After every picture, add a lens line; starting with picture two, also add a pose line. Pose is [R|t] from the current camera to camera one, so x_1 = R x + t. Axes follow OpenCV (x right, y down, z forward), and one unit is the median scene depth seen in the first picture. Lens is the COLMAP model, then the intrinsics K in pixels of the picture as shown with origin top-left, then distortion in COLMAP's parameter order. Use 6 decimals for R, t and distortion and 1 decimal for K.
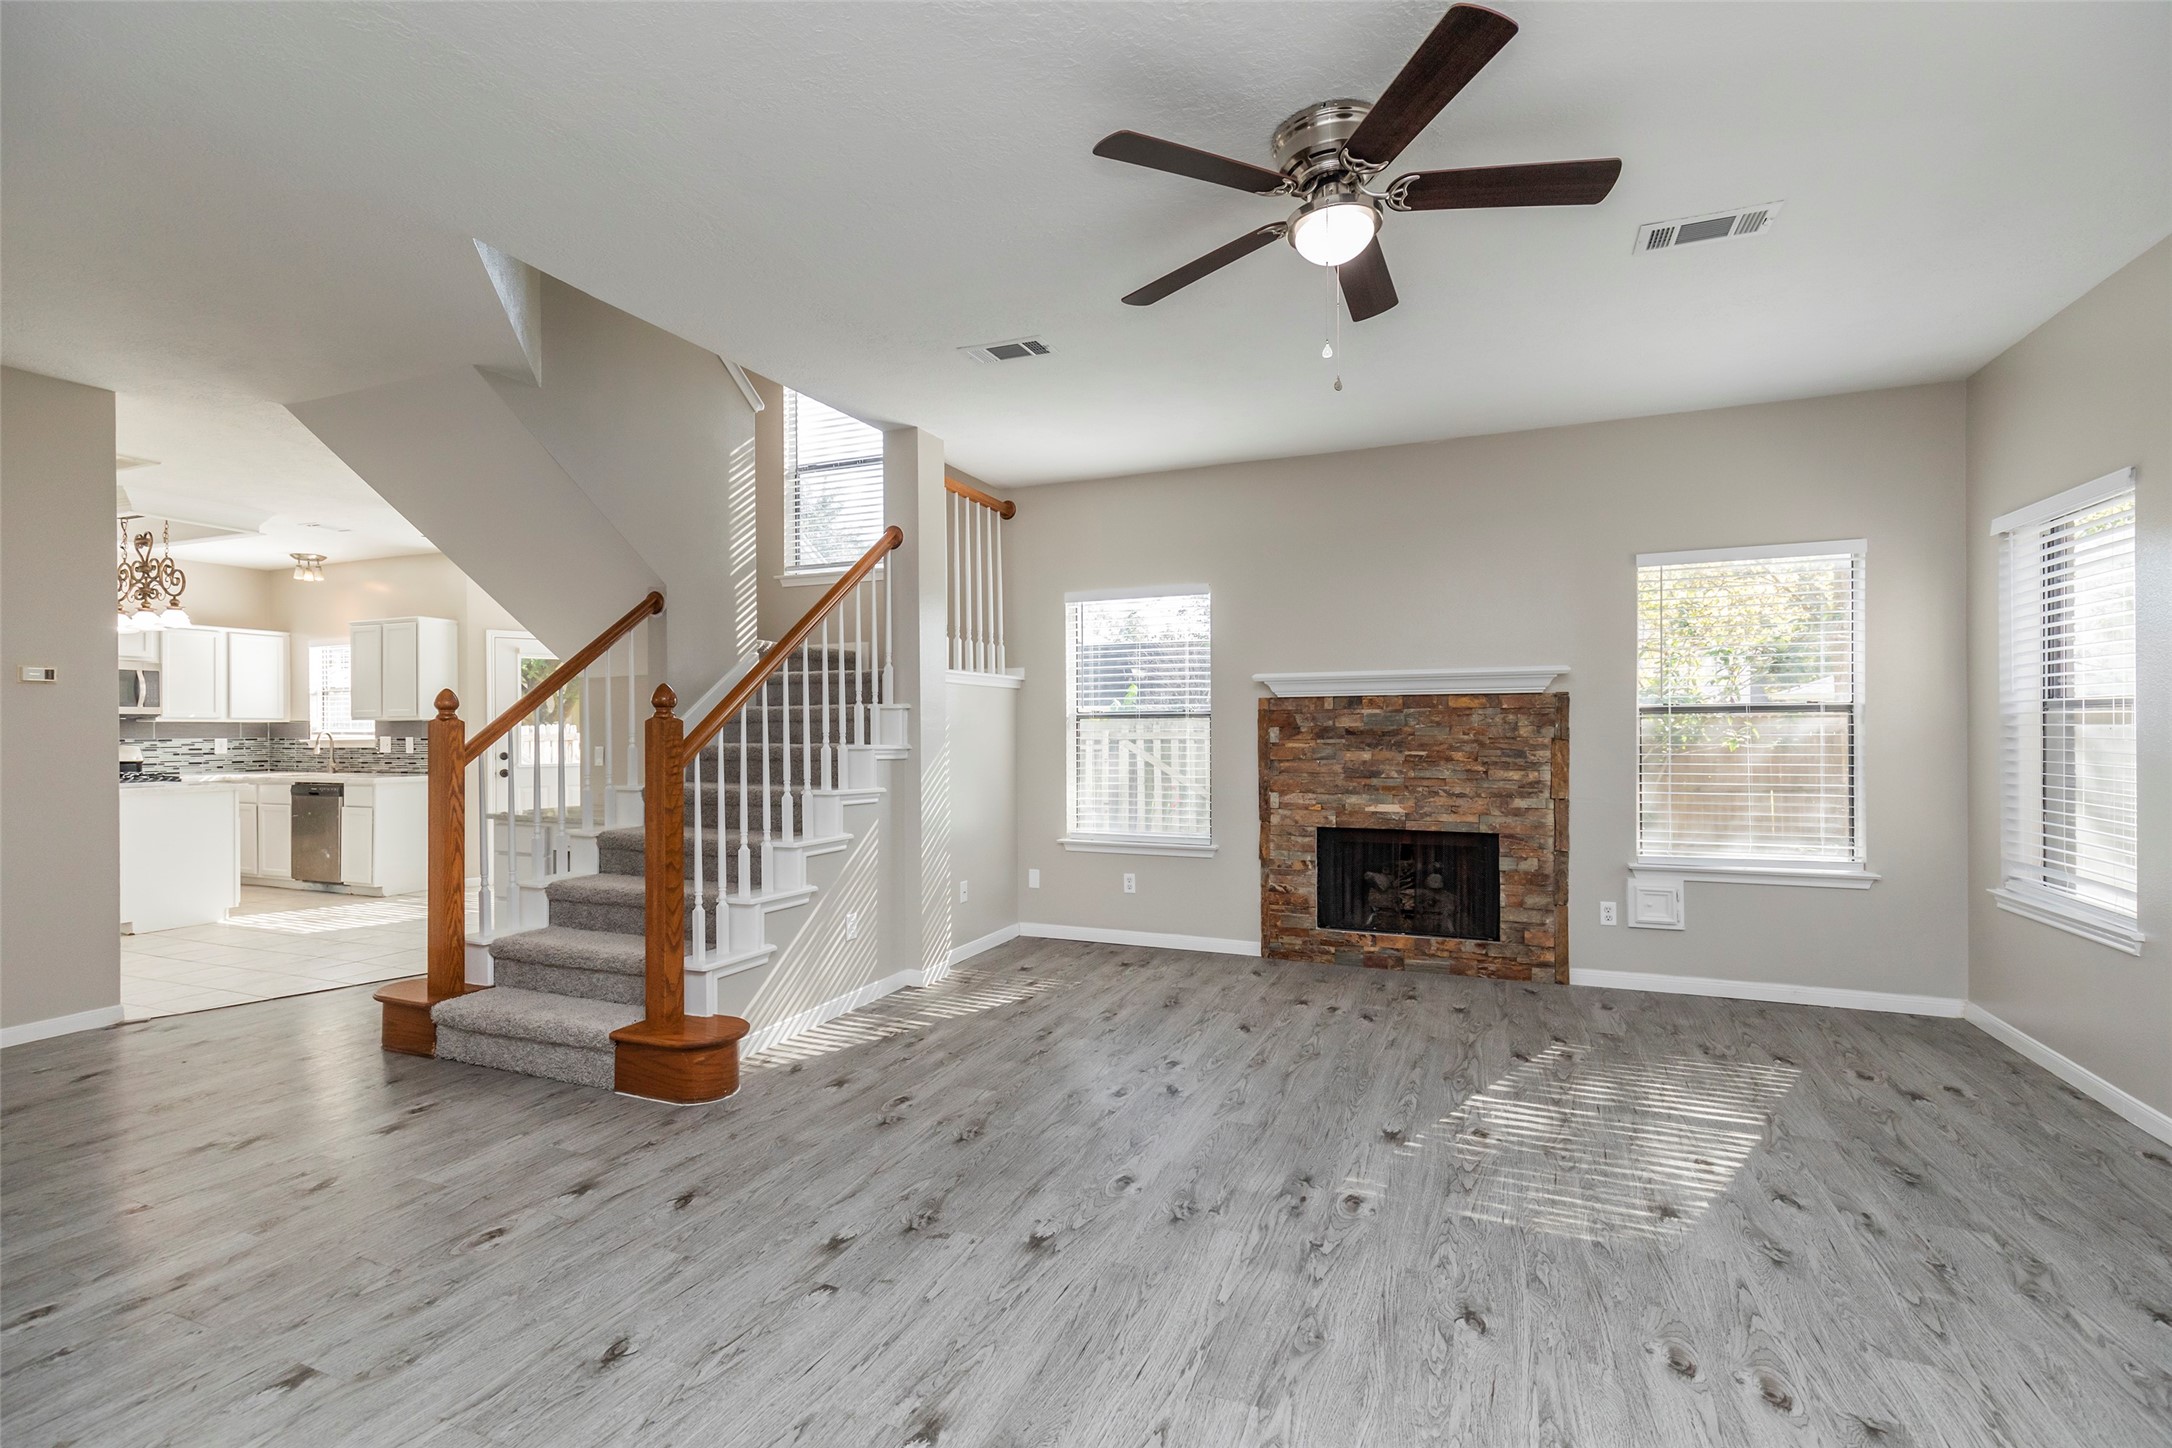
lens RADIAL K [[977.1, 0, 1094.3], [0, 977.1, 729.3], [0, 0, 1]] dist [0.009192, -0.001903]
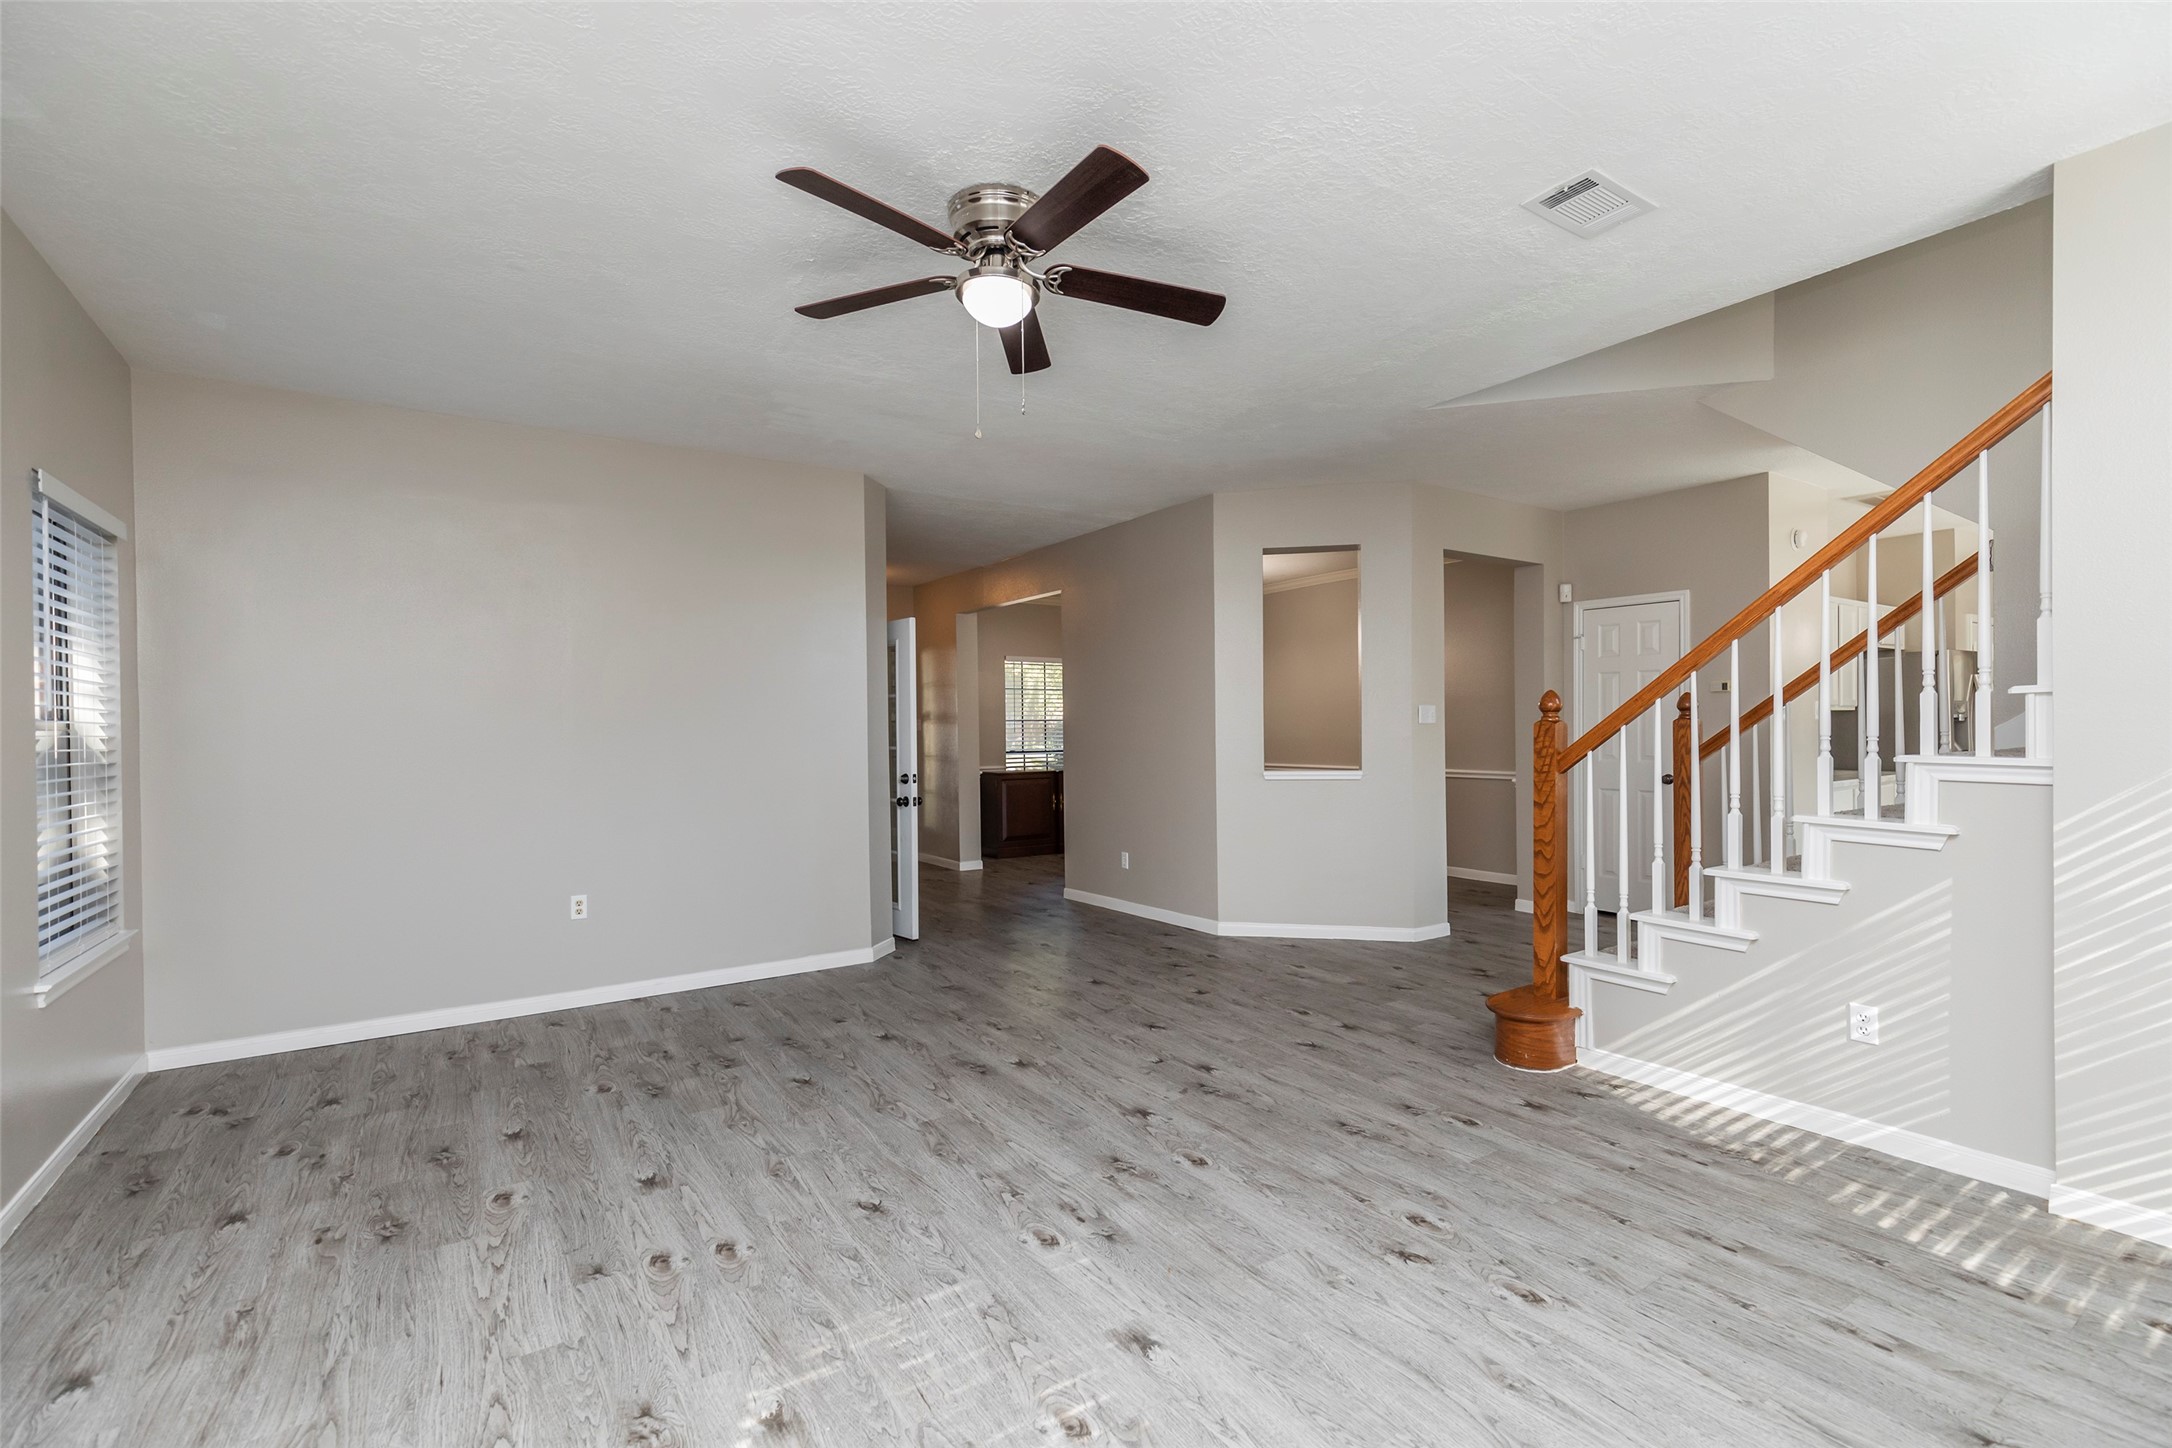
lens RADIAL K [[977.1, 0, 1089.4], [0, 977.1, 739.5], [0, 0, 1]] dist [0.009192, -0.001903]
pose [[-0.555717, 0.021627, -0.831090, 0.597811], [0.015199, 0.999759, 0.015853, -0.014003], [0.831232, -0.003822, -0.555912, 0.911054]]
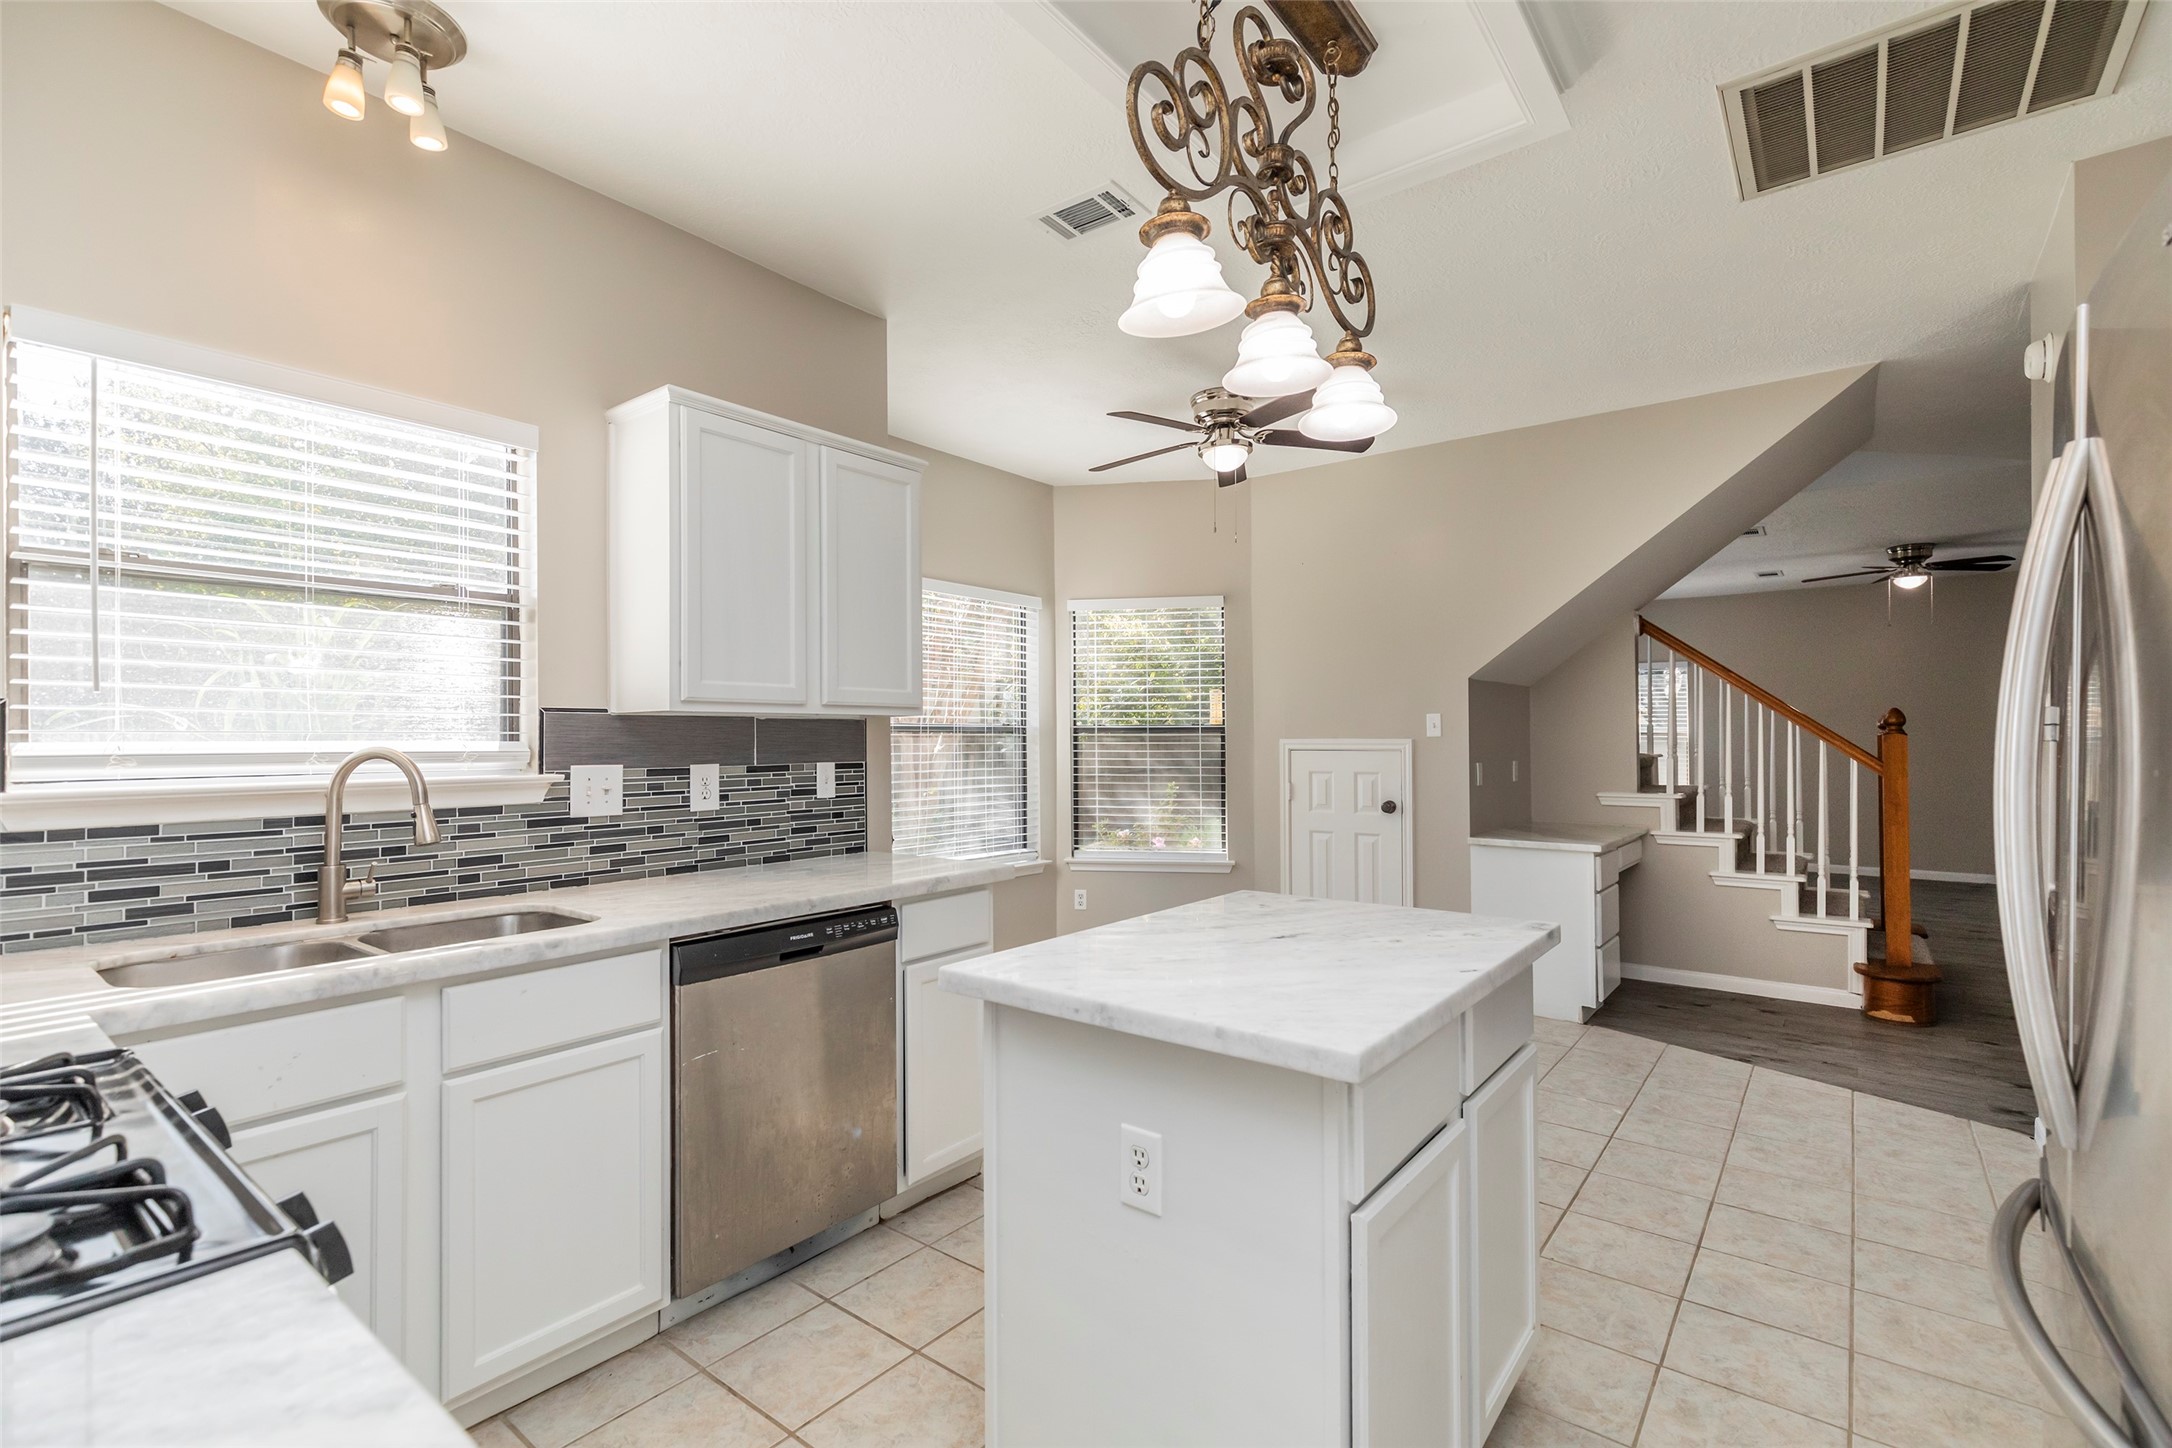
lens RADIAL K [[977.1, 0, 1092.6], [0, 977.1, 730.2], [0, 0, 1]] dist [0.009192, -0.001903]
pose [[0.269409, 0.011505, 0.962957, -1.767768], [0.002386, 0.999918, -0.012614, 0.001663], [-0.963023, 0.005696, 0.269359, 1.388343]]
